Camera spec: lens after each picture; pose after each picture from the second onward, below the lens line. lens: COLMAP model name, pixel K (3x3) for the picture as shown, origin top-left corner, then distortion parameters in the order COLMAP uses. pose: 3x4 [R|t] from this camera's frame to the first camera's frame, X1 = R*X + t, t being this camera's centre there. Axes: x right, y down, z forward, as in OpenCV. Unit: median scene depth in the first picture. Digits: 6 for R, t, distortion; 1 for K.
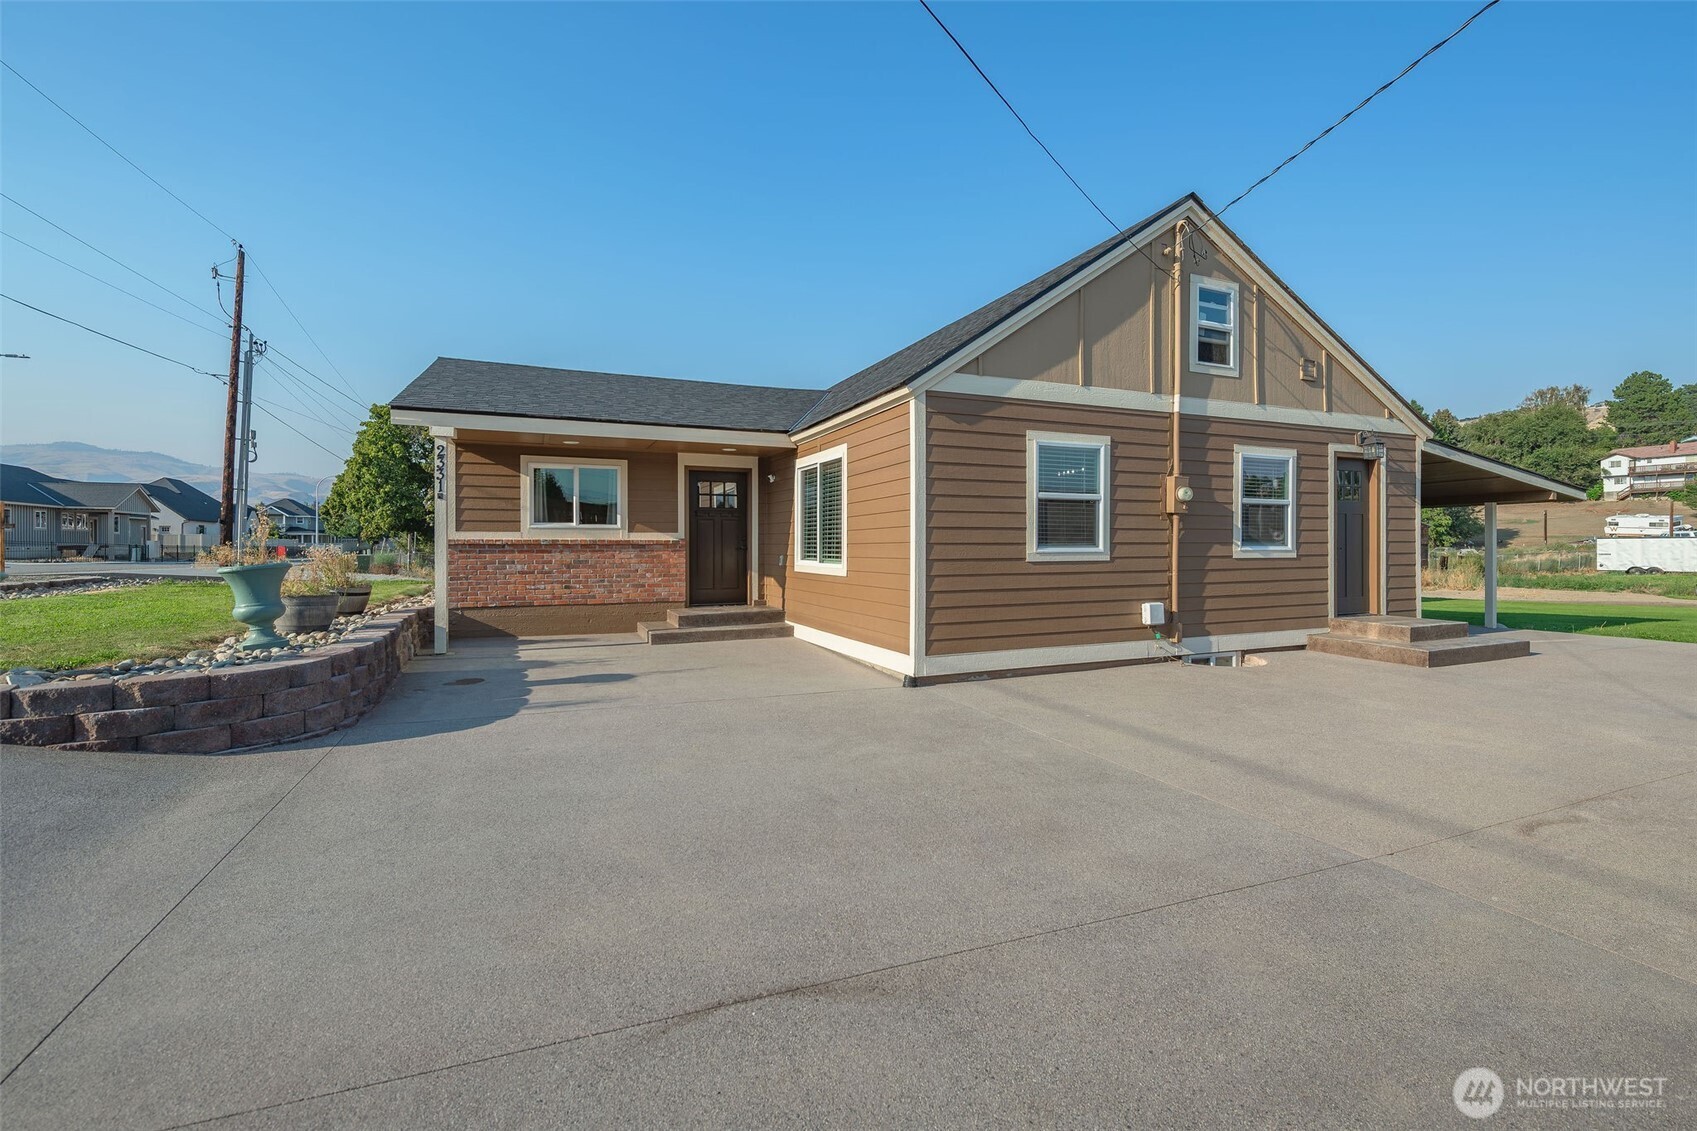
lens RADIAL K [[716.5, 0, 859.1], [0, 716.5, 553.6], [0, 0, 1]] dist [-0.002871, -0.000637]
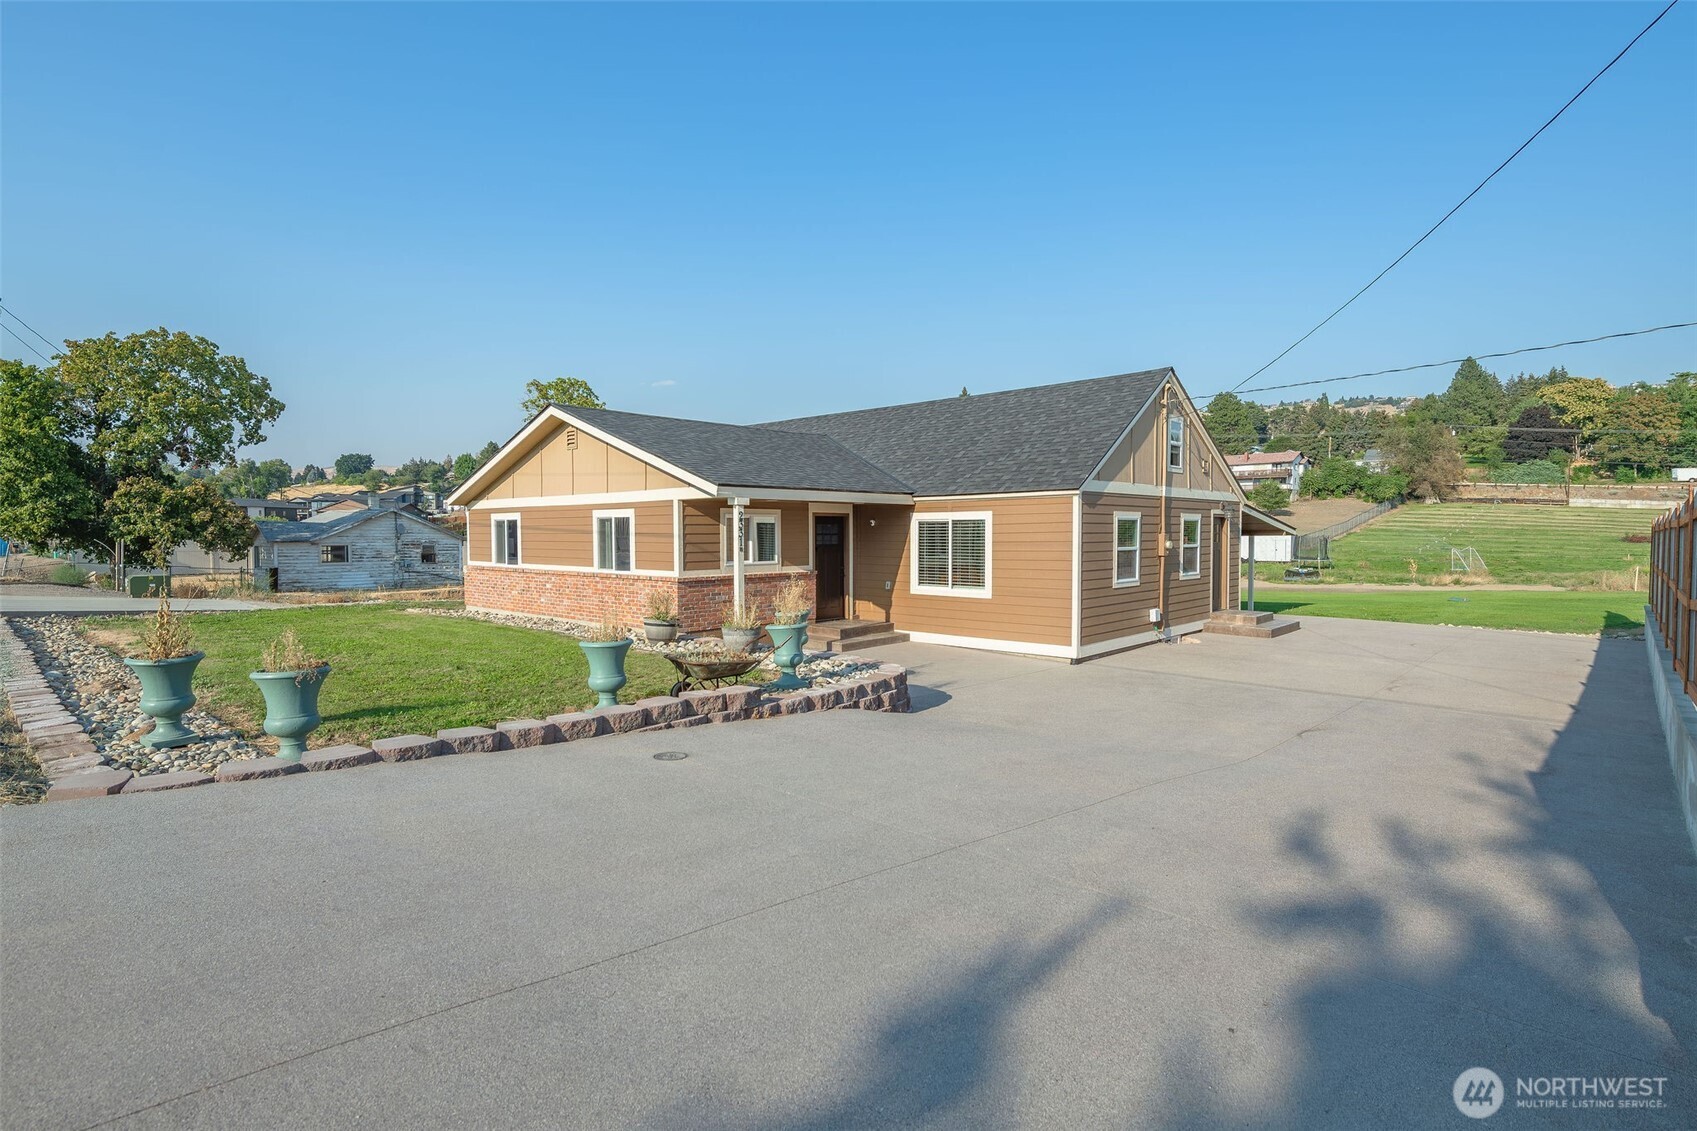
lens RADIAL K [[814.1, 0, 848.5], [0, 814.1, 565.5], [0, 0, 1]] dist [-0.001409, -0.000180]
pose [[0.918424, -0.016322, 0.395260, -0.956668], [0.006320, 0.999626, 0.026594, -0.084583], [-0.395546, -0.021926, 0.918184, -0.456590]]
